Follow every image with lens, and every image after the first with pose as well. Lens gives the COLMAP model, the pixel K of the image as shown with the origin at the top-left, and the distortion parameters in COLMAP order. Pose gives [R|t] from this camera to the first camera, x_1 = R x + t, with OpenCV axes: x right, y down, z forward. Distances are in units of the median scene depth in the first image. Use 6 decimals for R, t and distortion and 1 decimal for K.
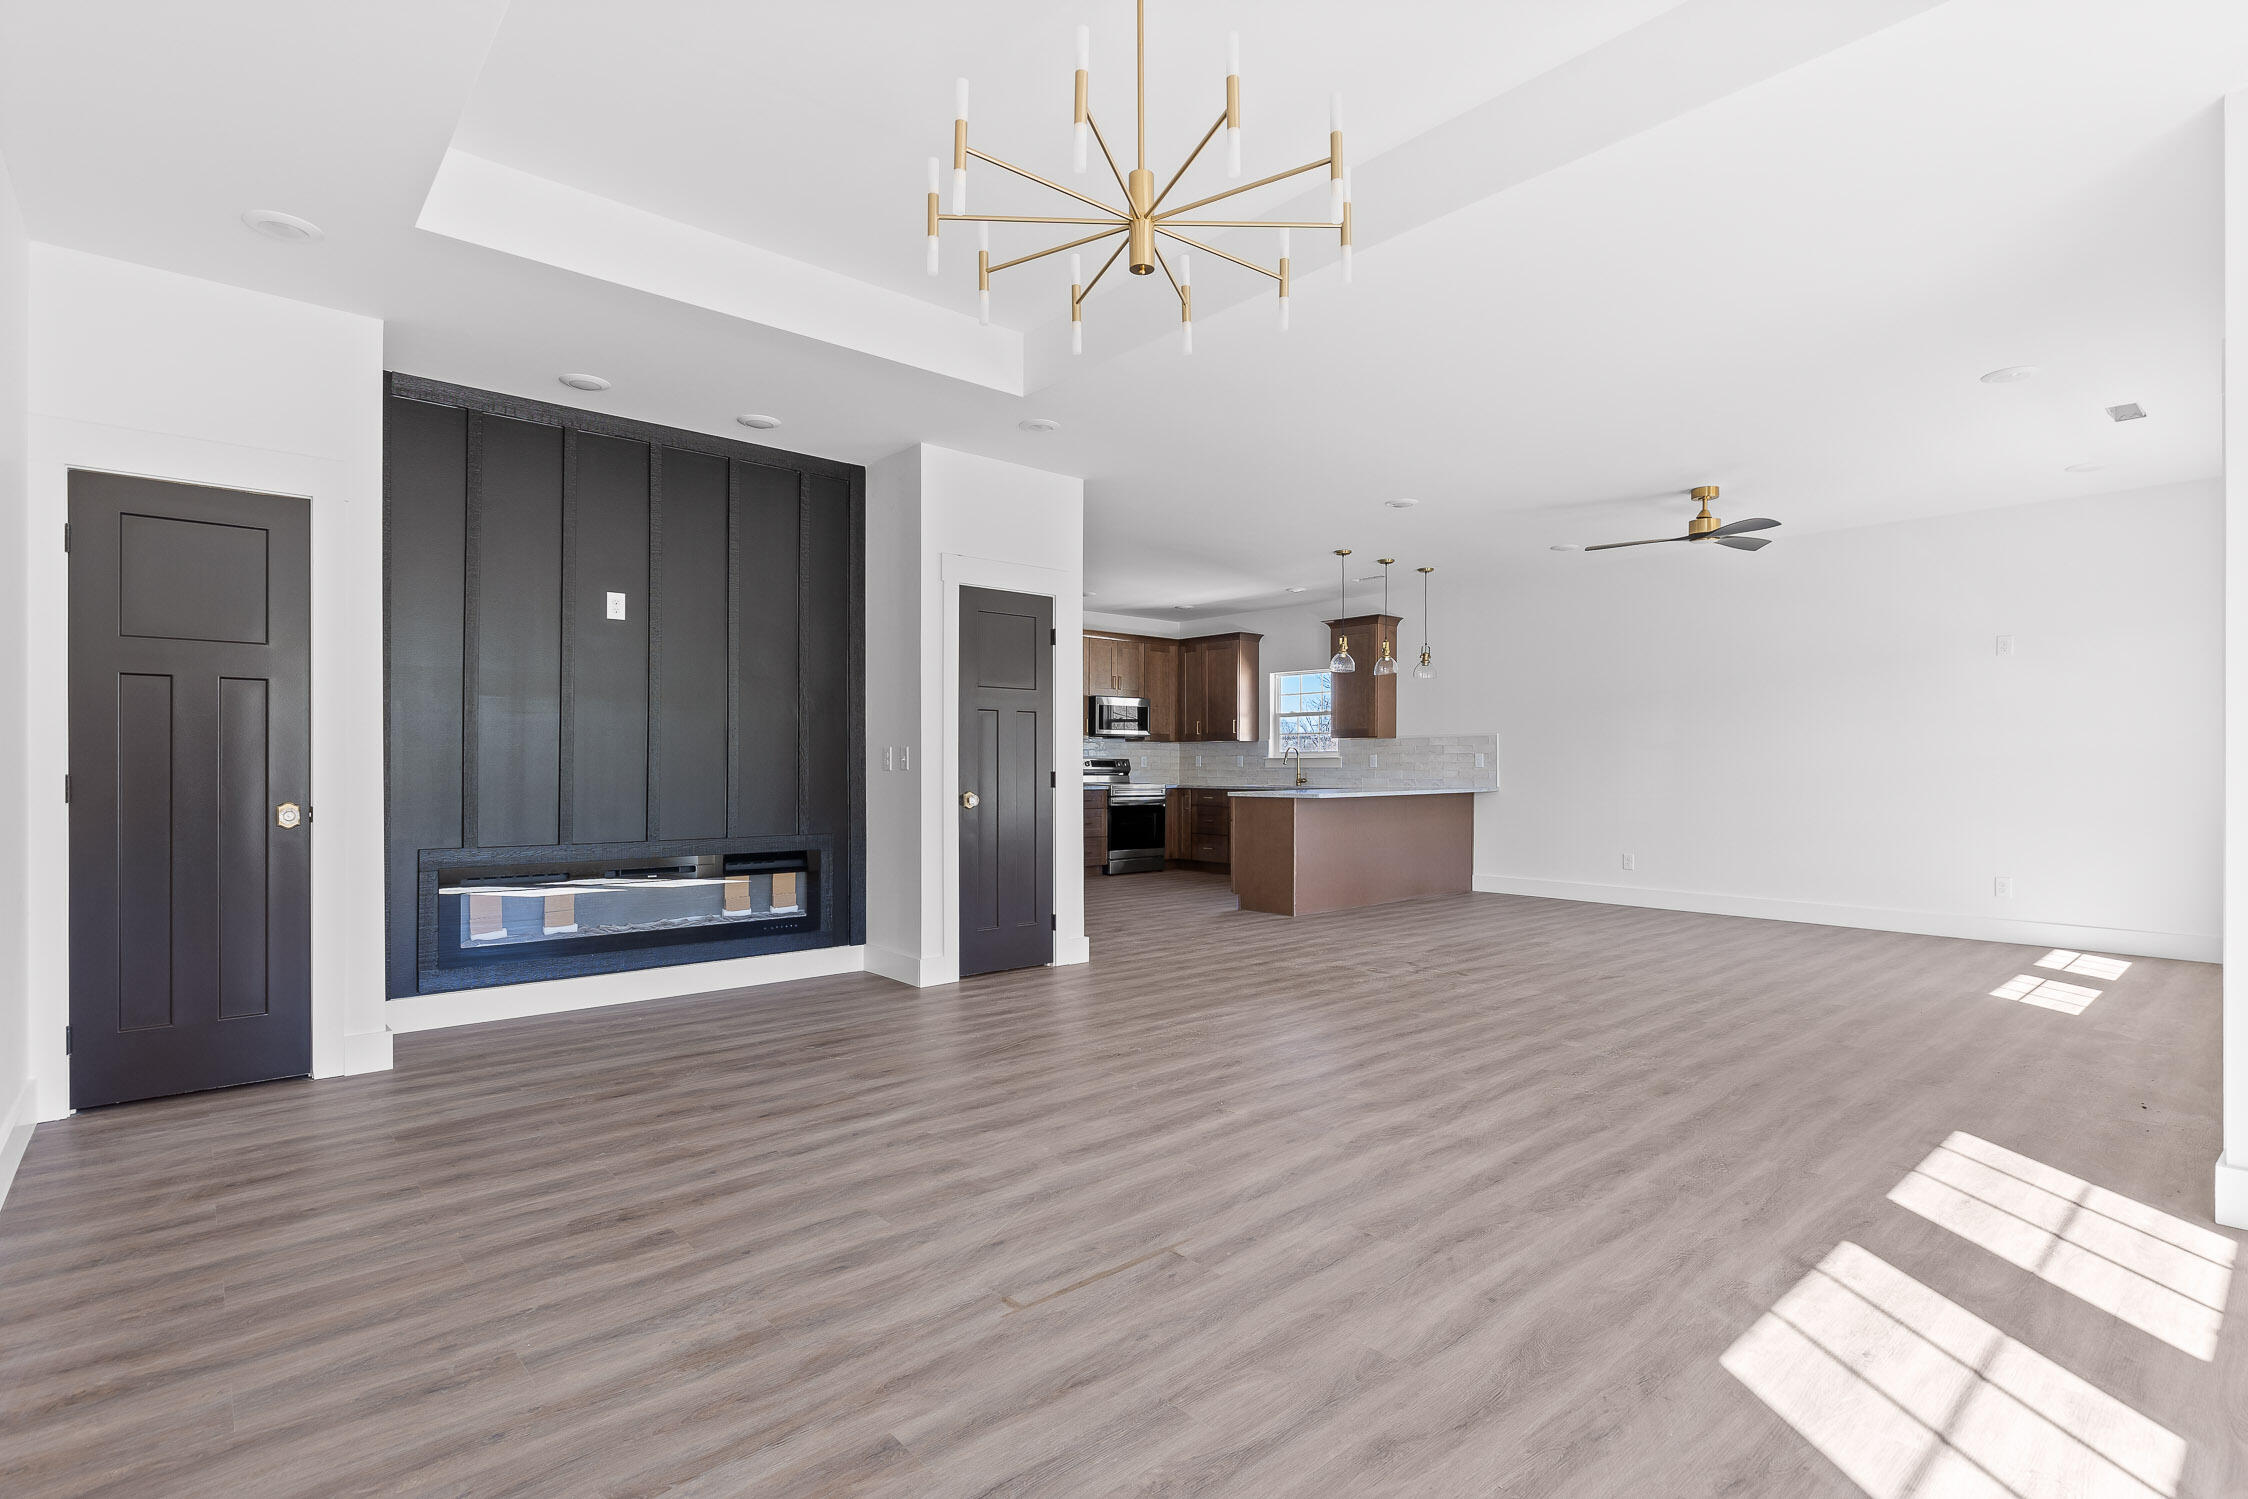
lens RADIAL K [[1088.6, 0, 1145.3], [0, 1088.6, 769.8], [0, 0, 1]] dist [-0.000479, -0.000118]
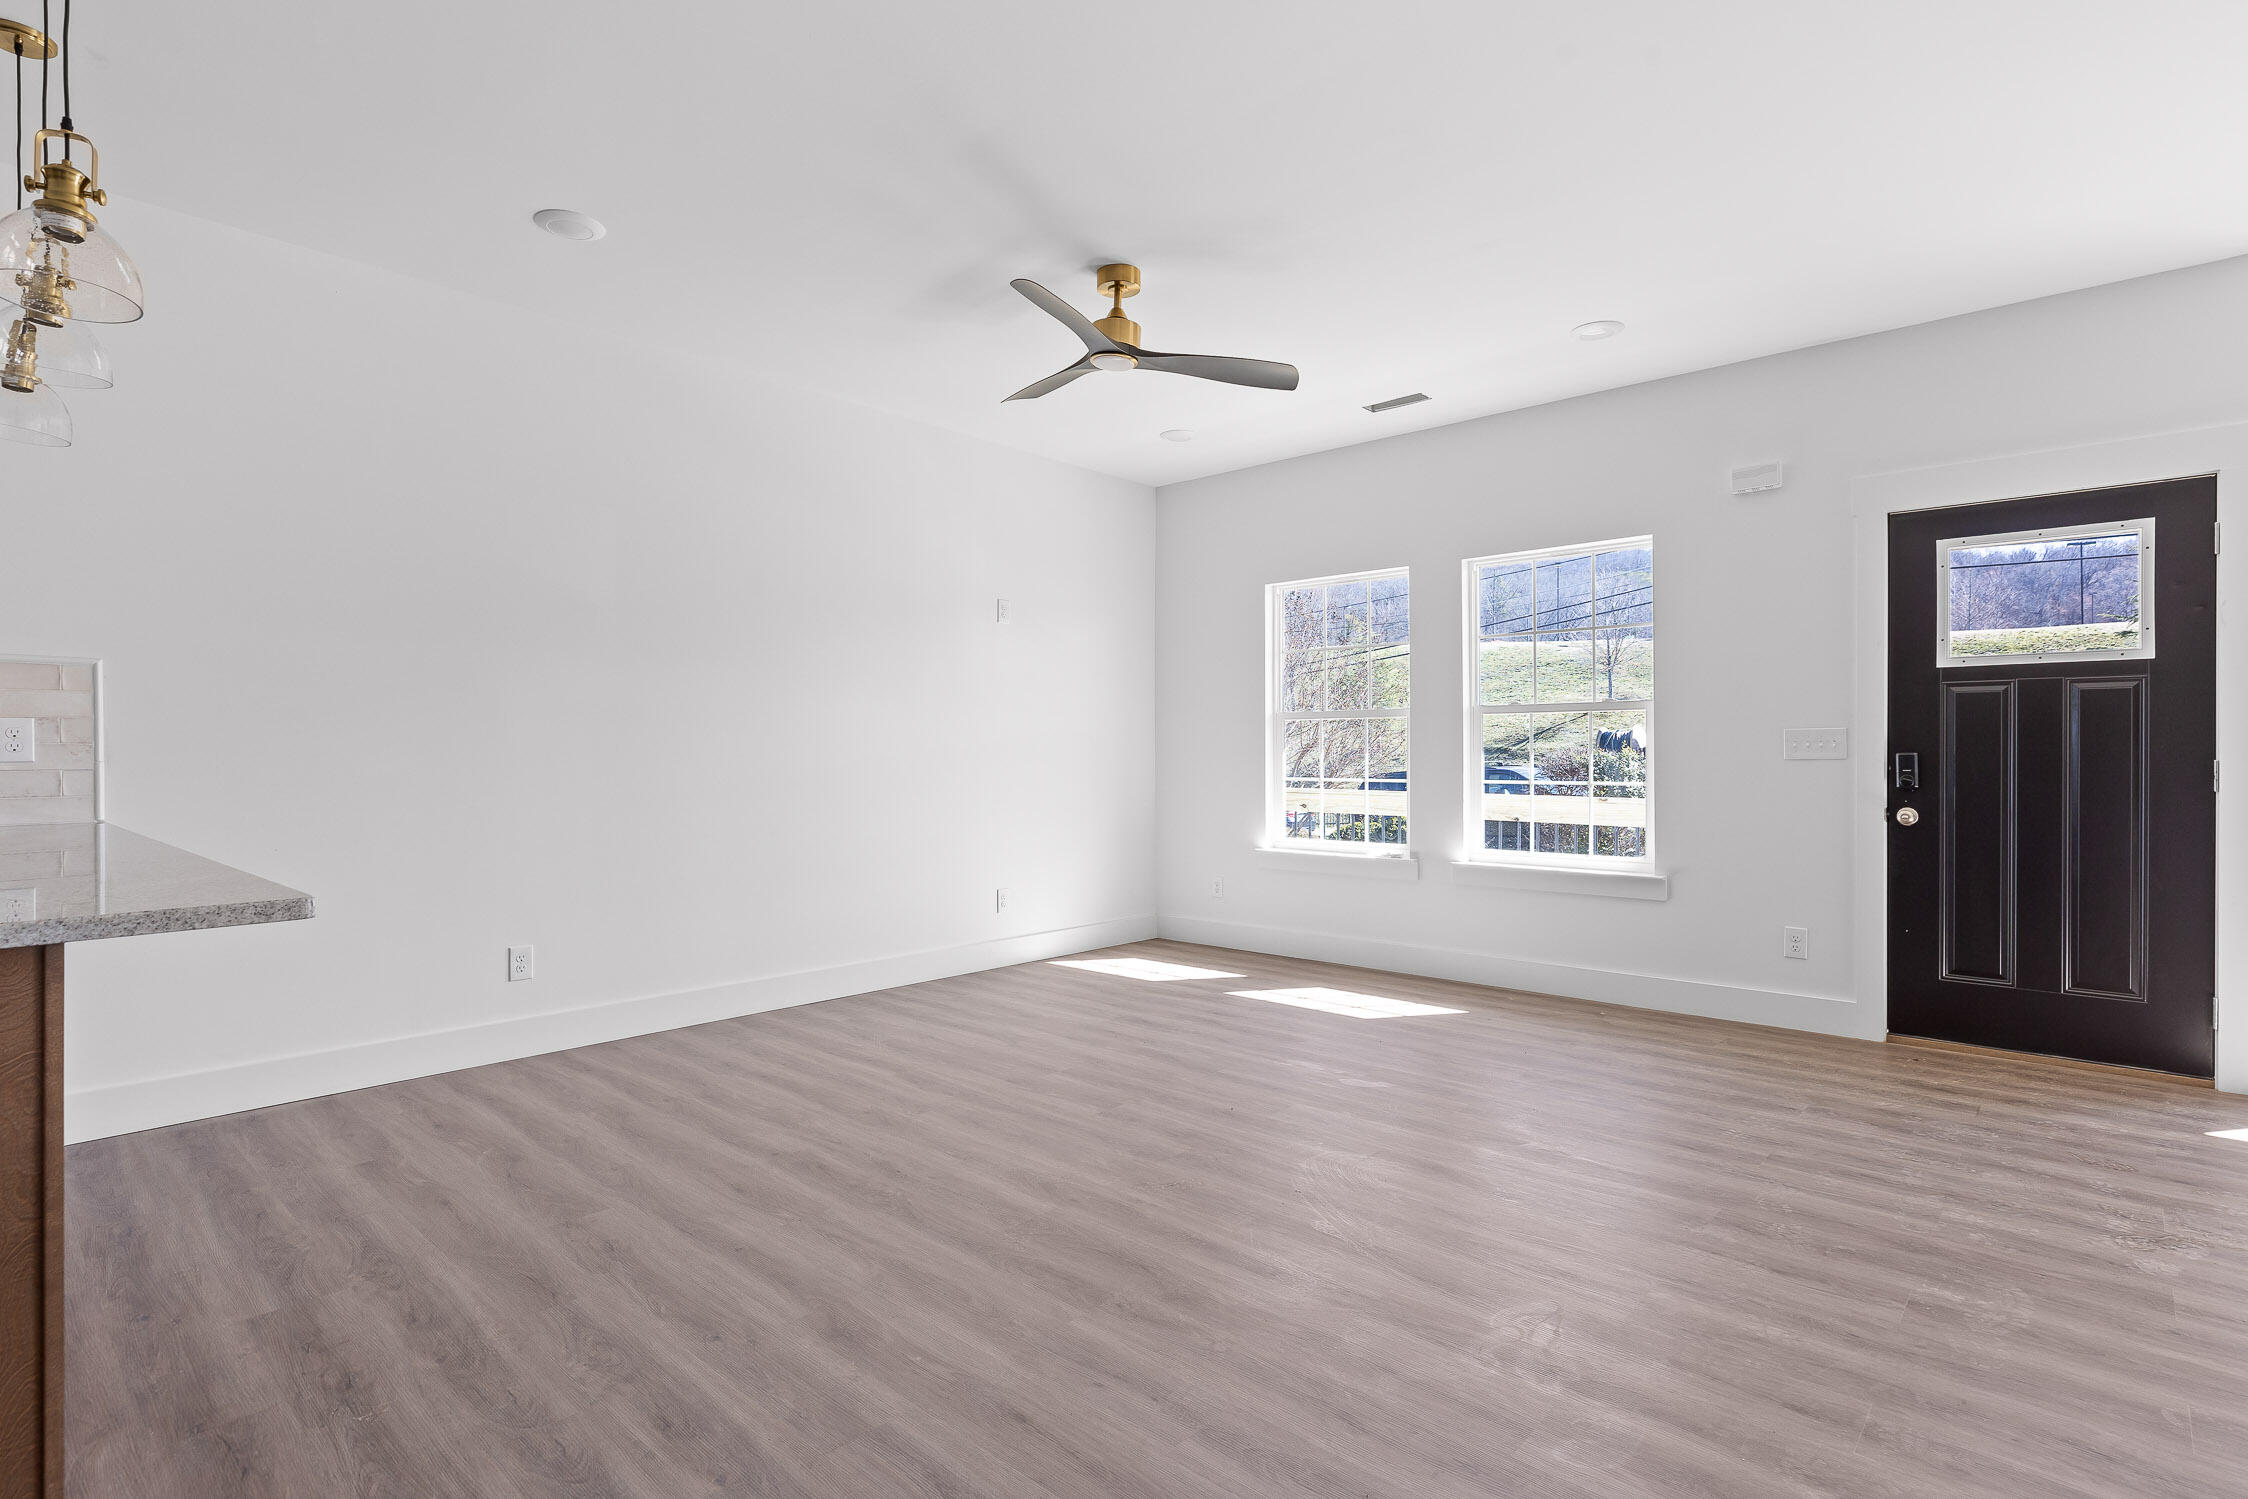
lens RADIAL K [[1084.2, 0, 1135.3], [0, 1084.2, 756.0], [0, 0, 1]] dist [-0.004021, -0.000790]
pose [[-0.103216, -0.000634, 0.994659, -0.037903], [0.005024, 0.999987, 0.001159, -0.002384], [-0.994646, 0.005117, -0.103211, 0.709997]]
